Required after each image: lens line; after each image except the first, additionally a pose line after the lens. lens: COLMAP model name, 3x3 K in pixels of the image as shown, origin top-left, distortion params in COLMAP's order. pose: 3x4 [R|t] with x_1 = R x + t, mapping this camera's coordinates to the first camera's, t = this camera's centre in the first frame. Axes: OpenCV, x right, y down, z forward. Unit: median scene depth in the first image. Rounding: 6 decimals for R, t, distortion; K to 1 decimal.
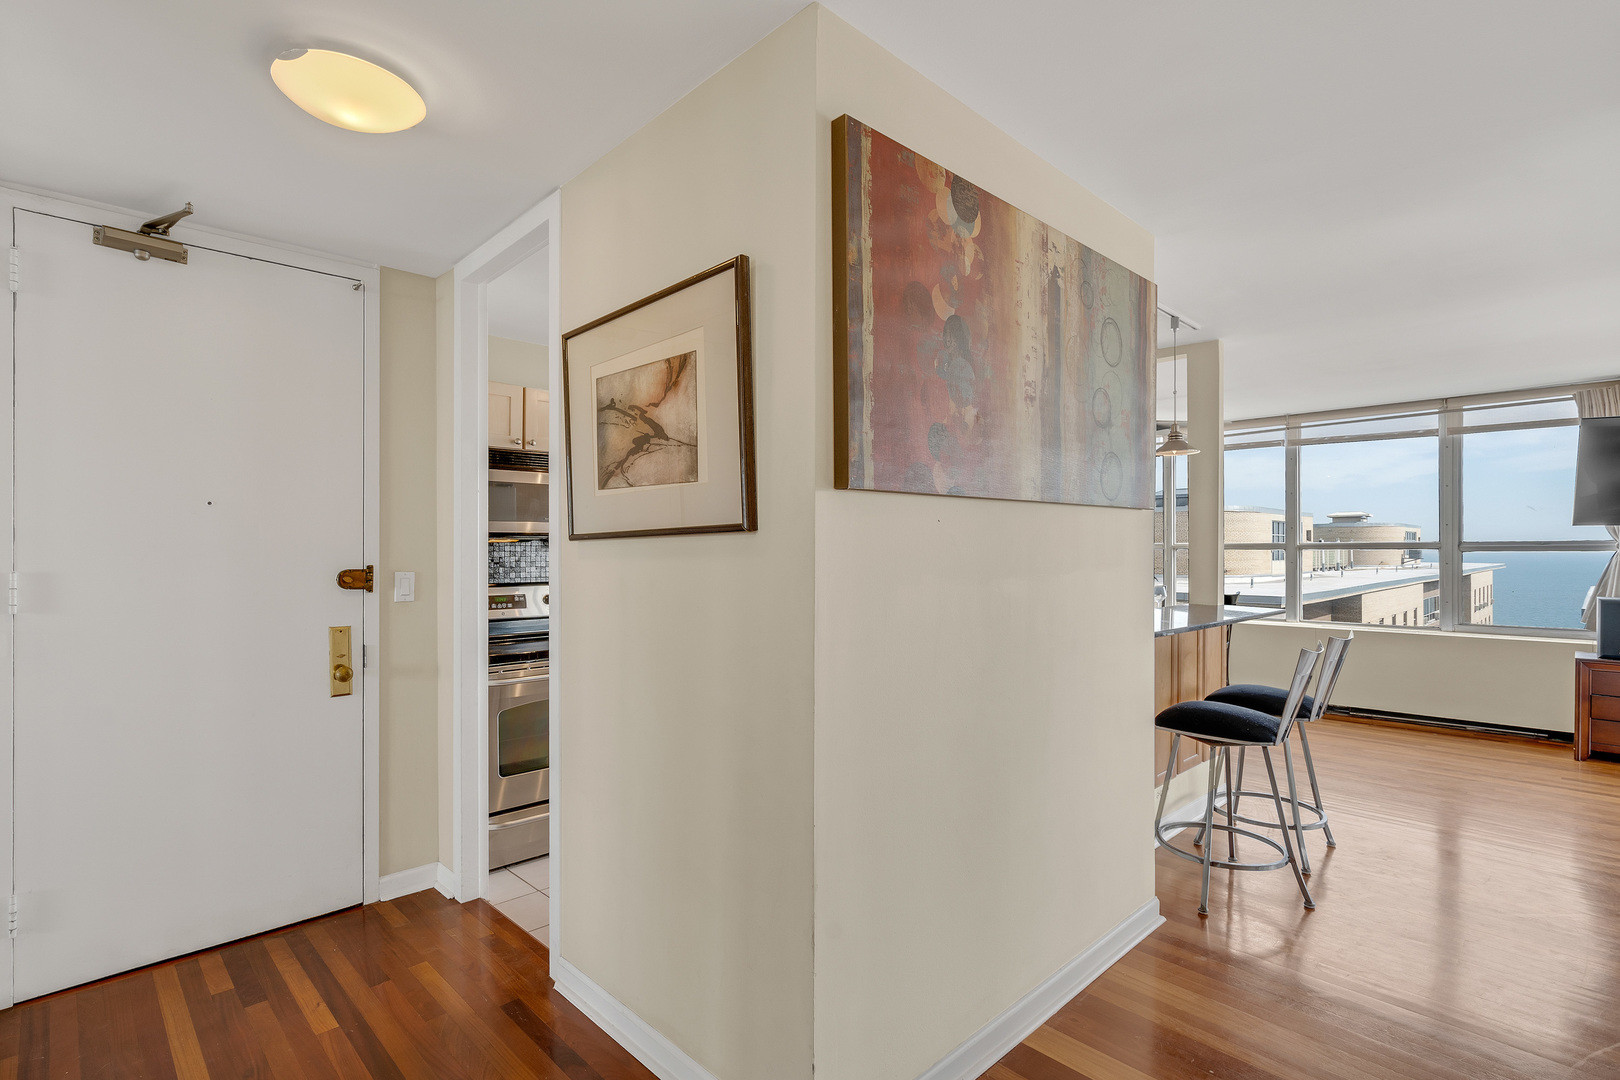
lens RADIAL K [[771.1, 0, 806.7], [0, 771.1, 538.2], [0, 0, 1]] dist [0.007227, 0.000176]
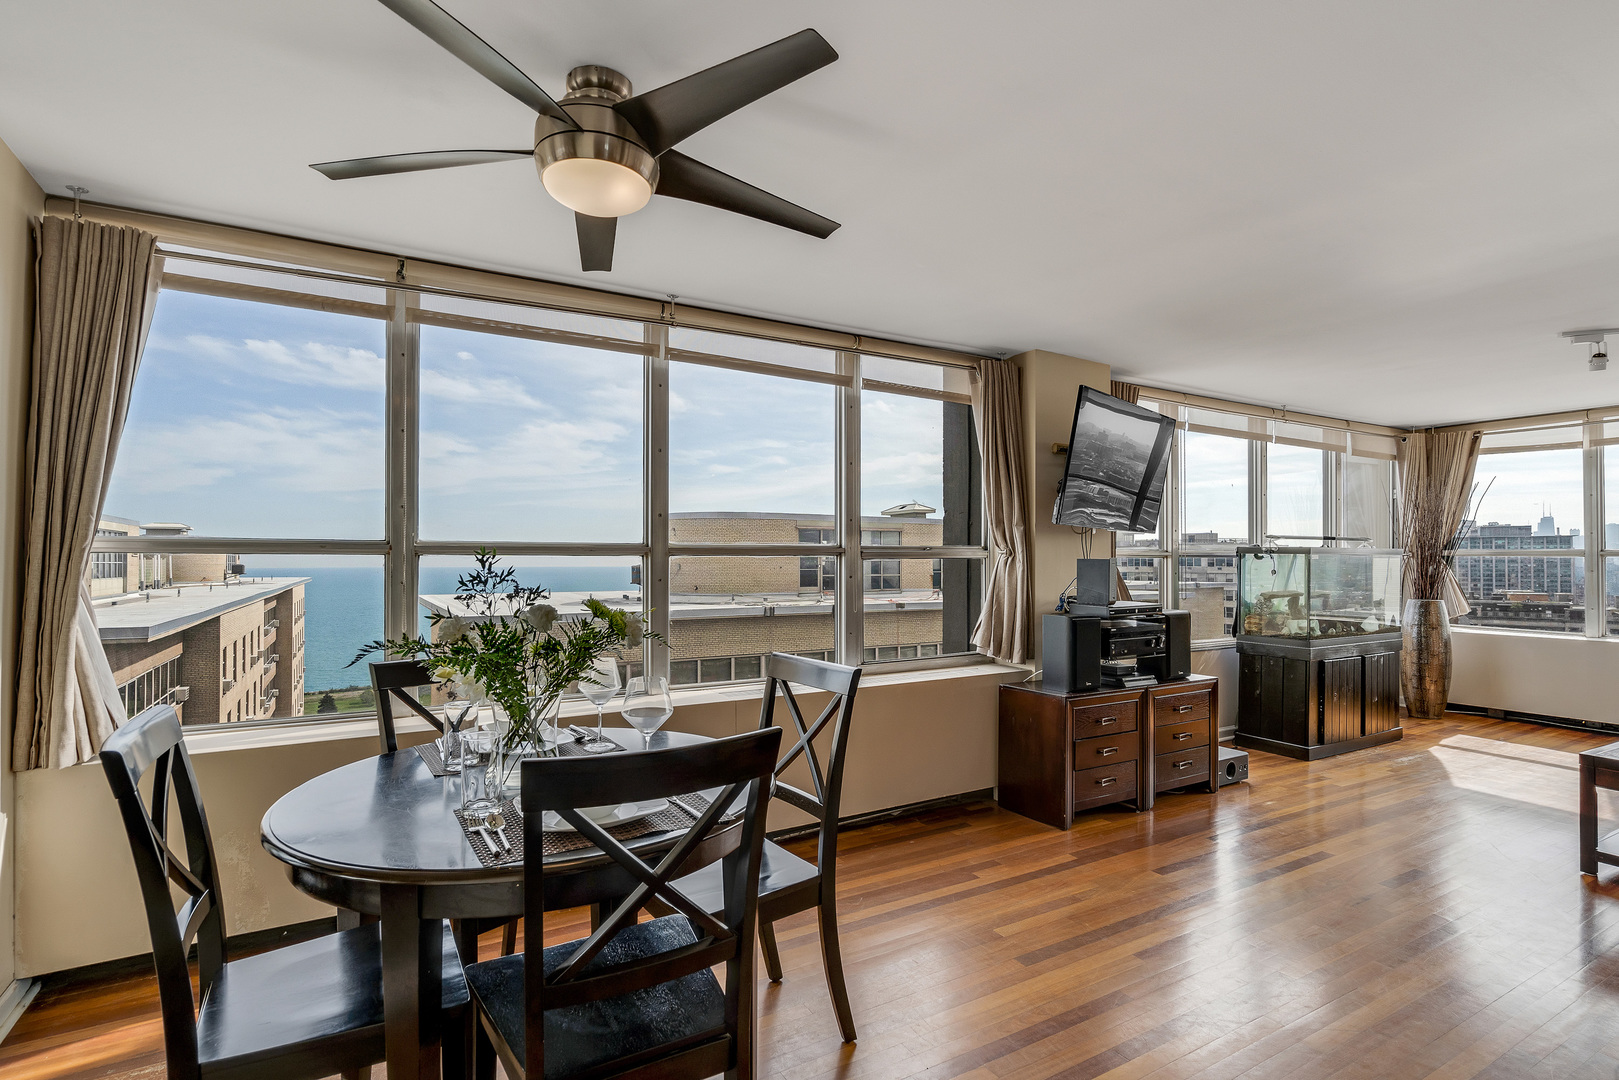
lens RADIAL K [[797.7, 0, 801.8], [0, 797.7, 545.5], [0, 0, 1]] dist [0.003832, -0.000223]
pose [[0.265147, 0.017492, 0.964049, 0.213474], [-0.007978, 0.999841, -0.015947, 0.026047], [-0.964175, -0.003463, 0.265245, 1.234953]]
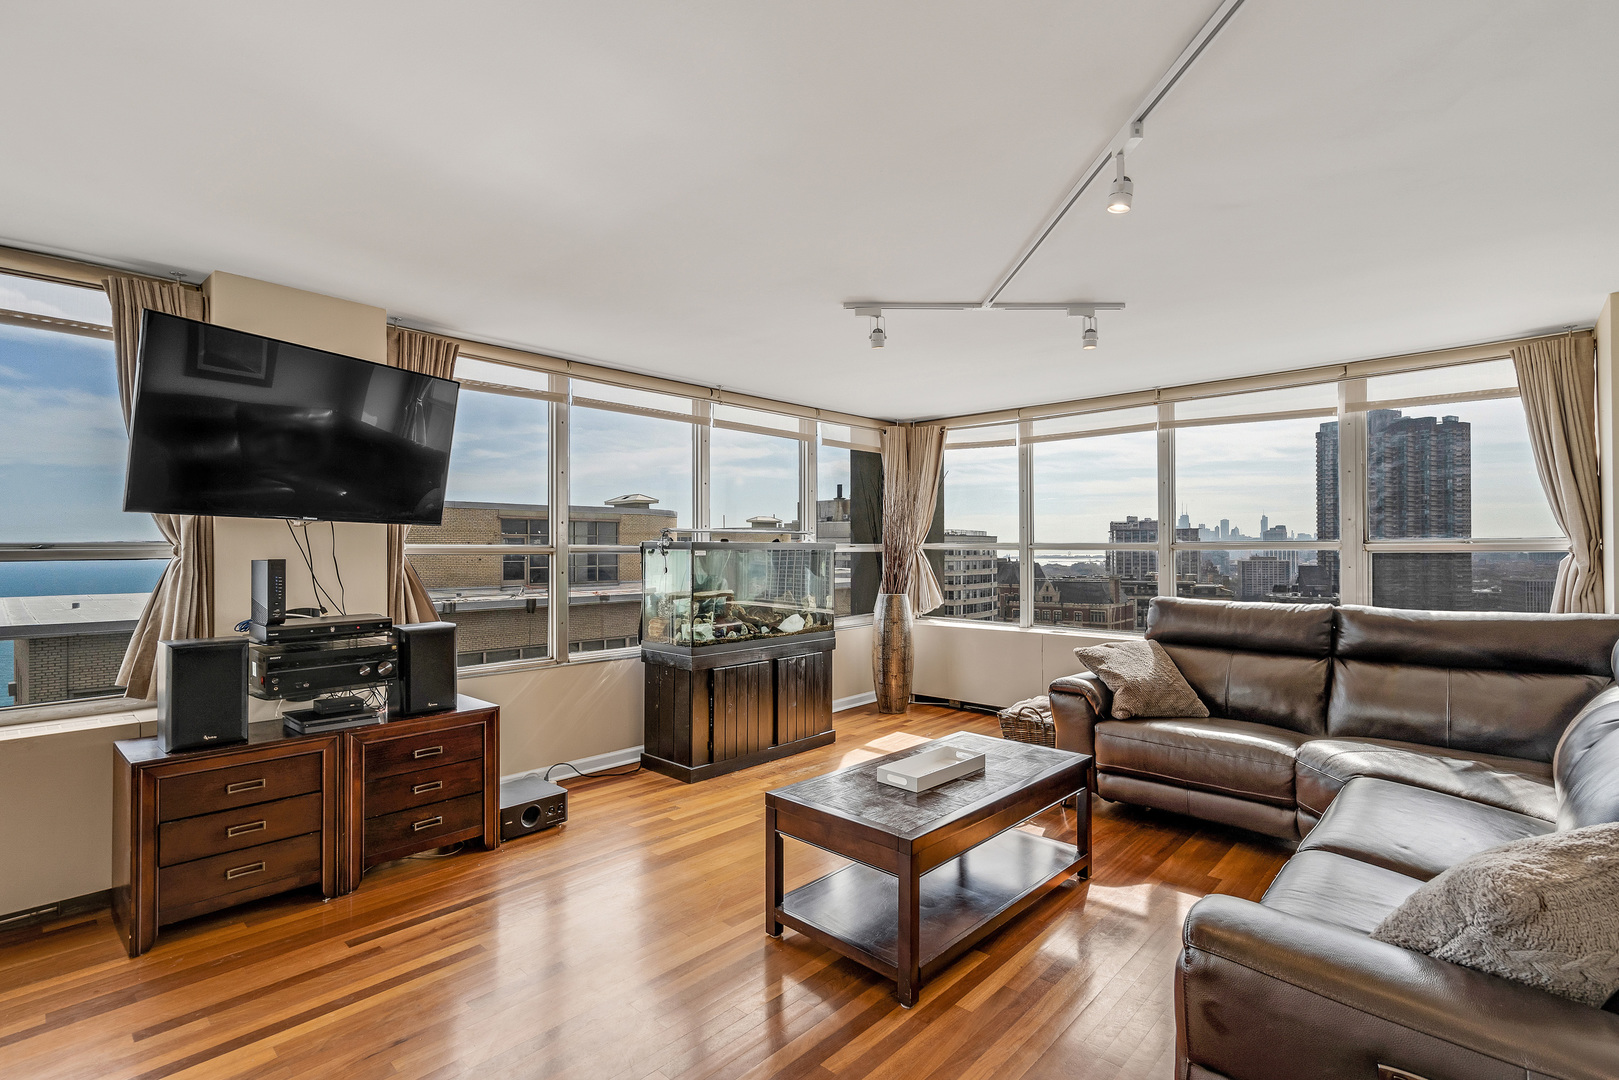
lens RADIAL K [[770.6, 0, 810.2], [0, 770.6, 545.4], [0, 0, 1]] dist [0.007227, 0.000176]
pose [[-0.024141, 0.005093, 0.999696, 0.264957], [-0.004453, 0.999977, -0.005202, 0.023832], [-0.999699, -0.004577, -0.024117, 1.149196]]
